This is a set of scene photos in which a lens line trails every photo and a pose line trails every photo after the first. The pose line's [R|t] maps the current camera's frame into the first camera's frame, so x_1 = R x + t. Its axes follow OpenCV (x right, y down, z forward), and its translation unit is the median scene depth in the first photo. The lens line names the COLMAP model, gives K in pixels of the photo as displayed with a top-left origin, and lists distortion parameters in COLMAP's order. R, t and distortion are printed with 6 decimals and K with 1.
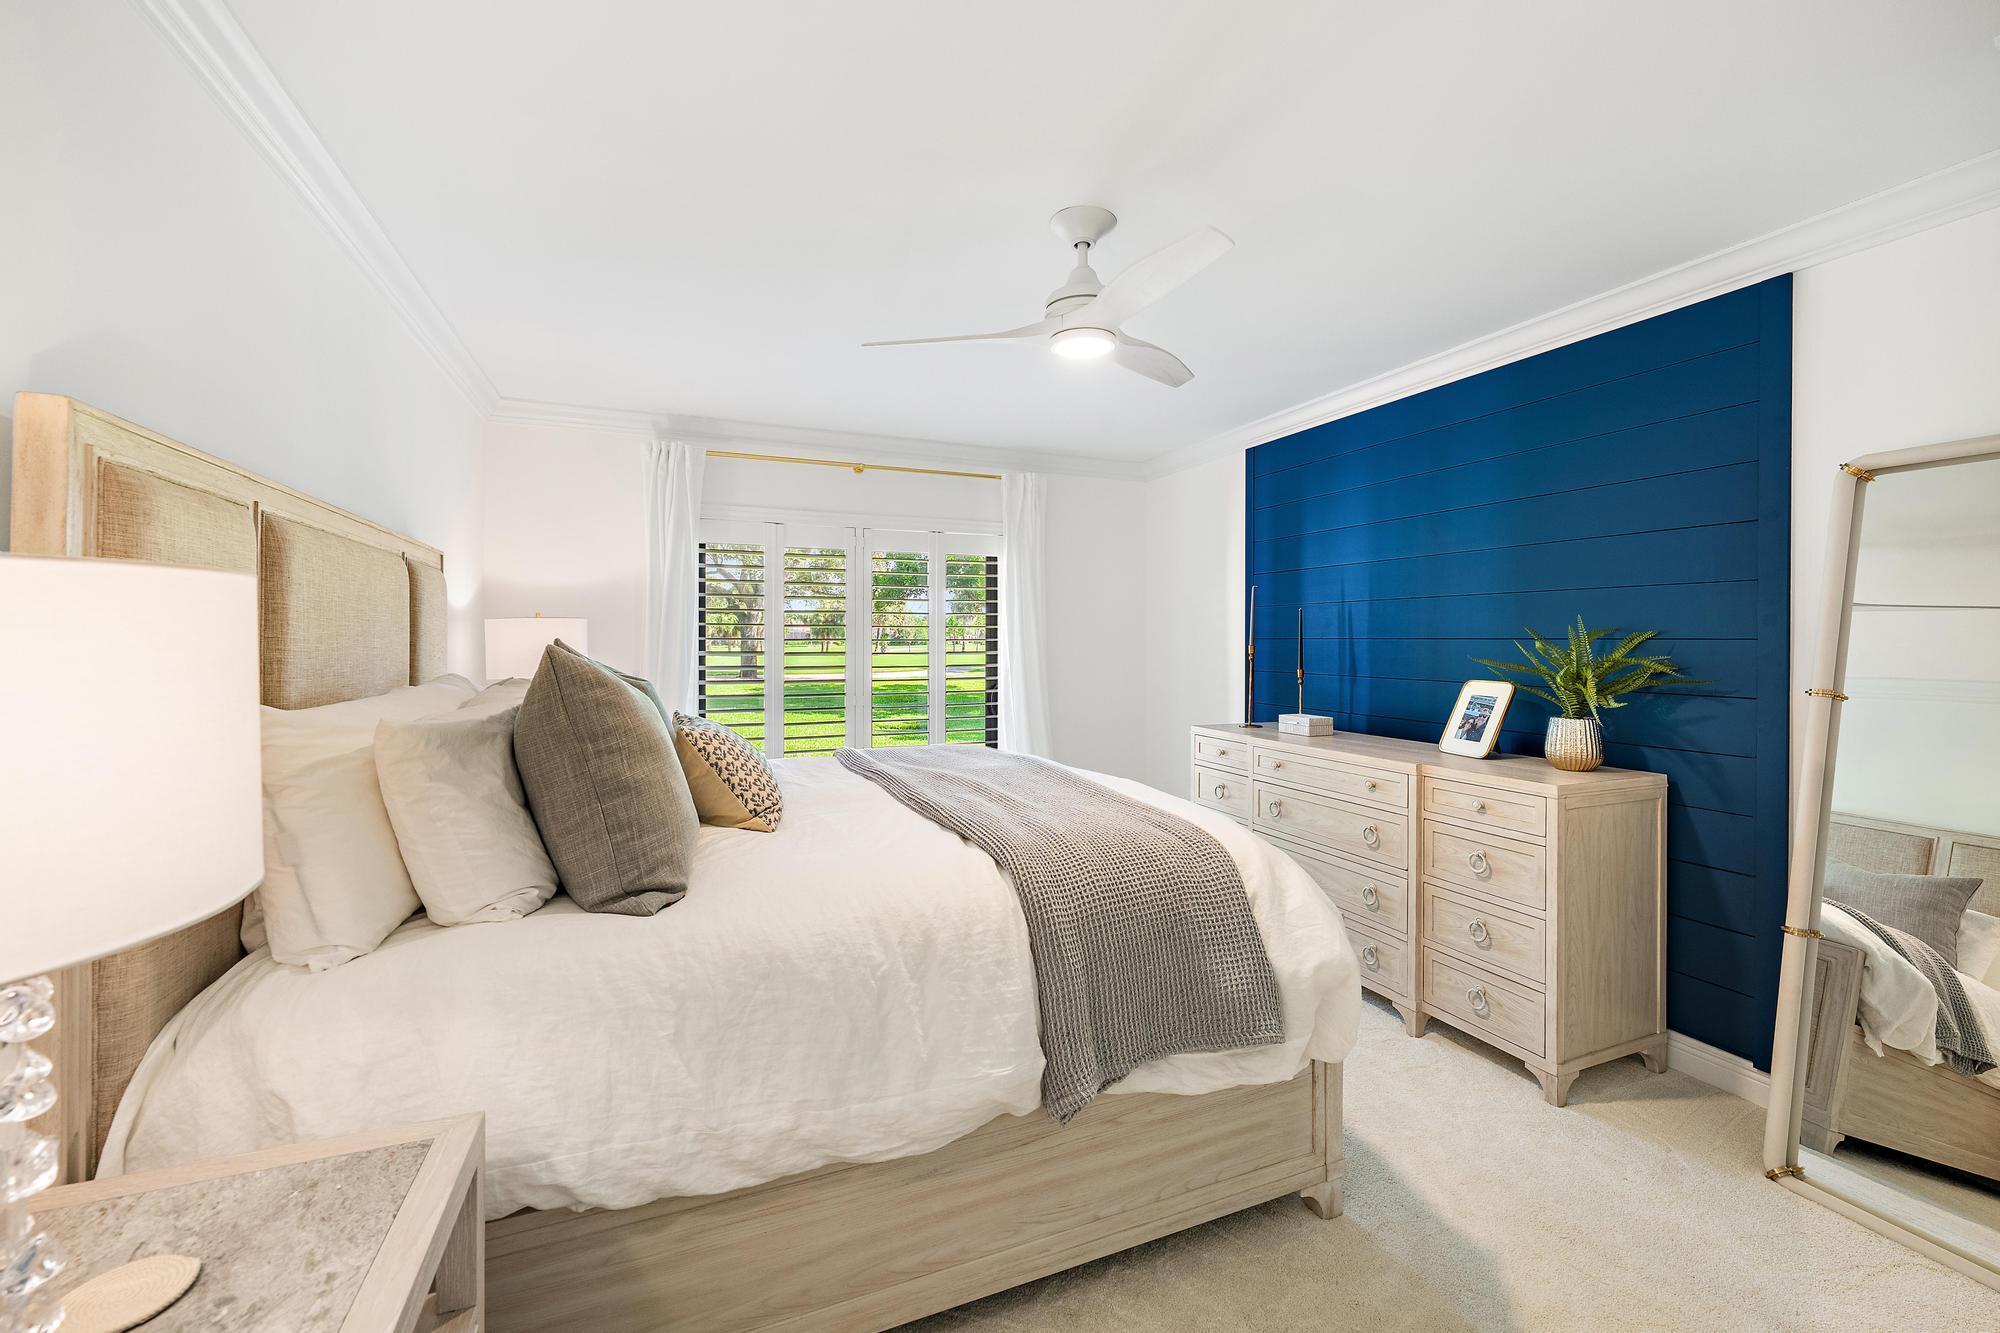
lens RADIAL K [[809.3, 0, 1020.2], [0, 809.3, 635.8], [0, 0, 1]] dist [0.001166, -0.000139]
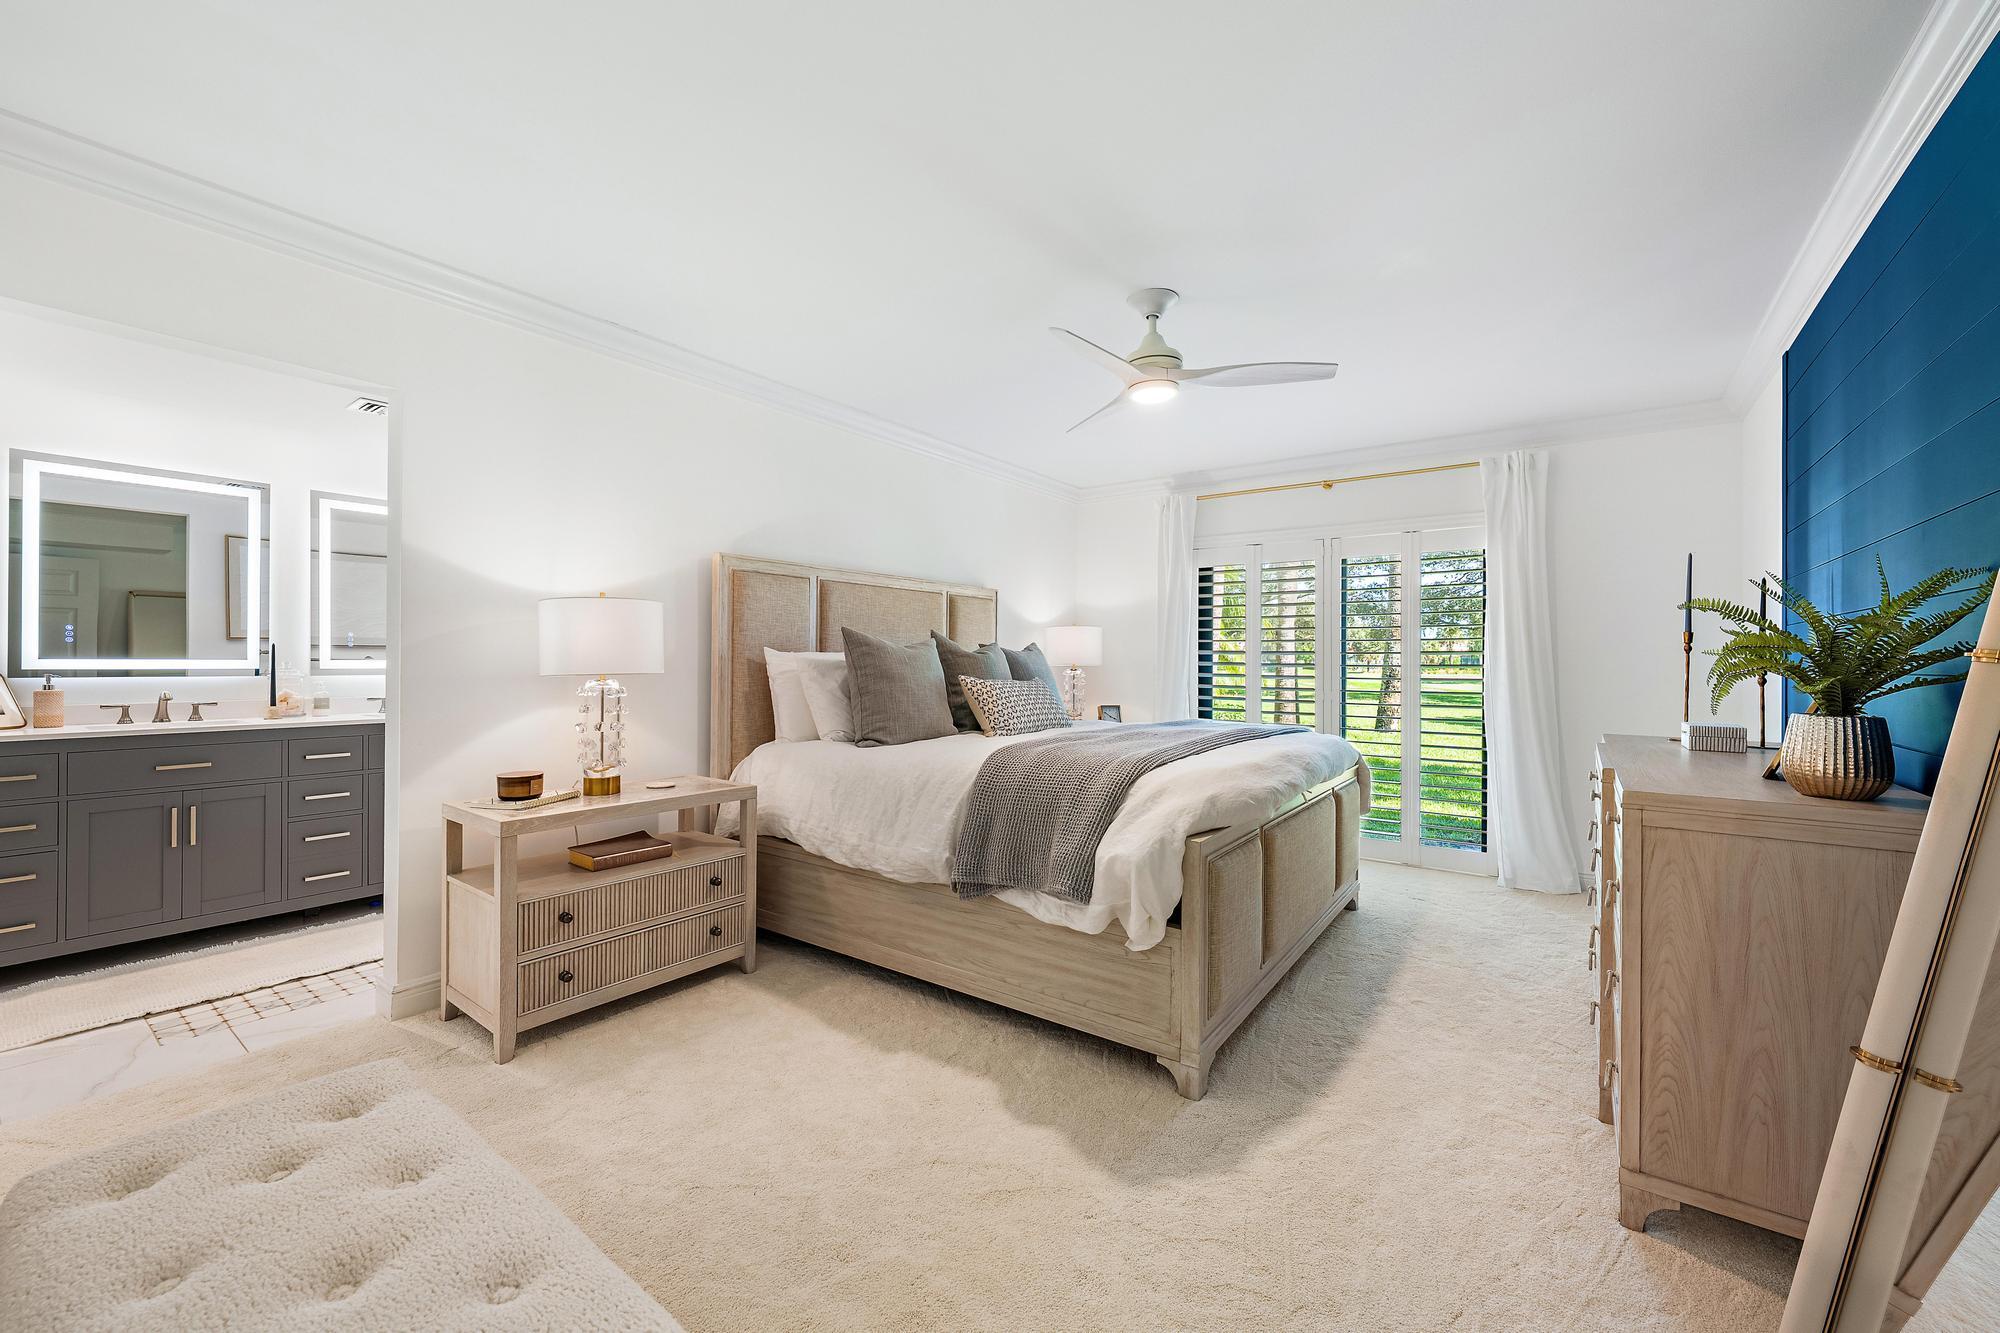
lens RADIAL K [[809.3, 0, 1005.1], [0, 809.3, 658.9], [0, 0, 1]] dist [0.001166, -0.000139]
pose [[0.511461, -0.002671, -0.859302, 1.564671], [-0.003538, 0.999980, -0.005214, 0.108240], [0.859299, 0.005707, 0.511441, 0.205746]]
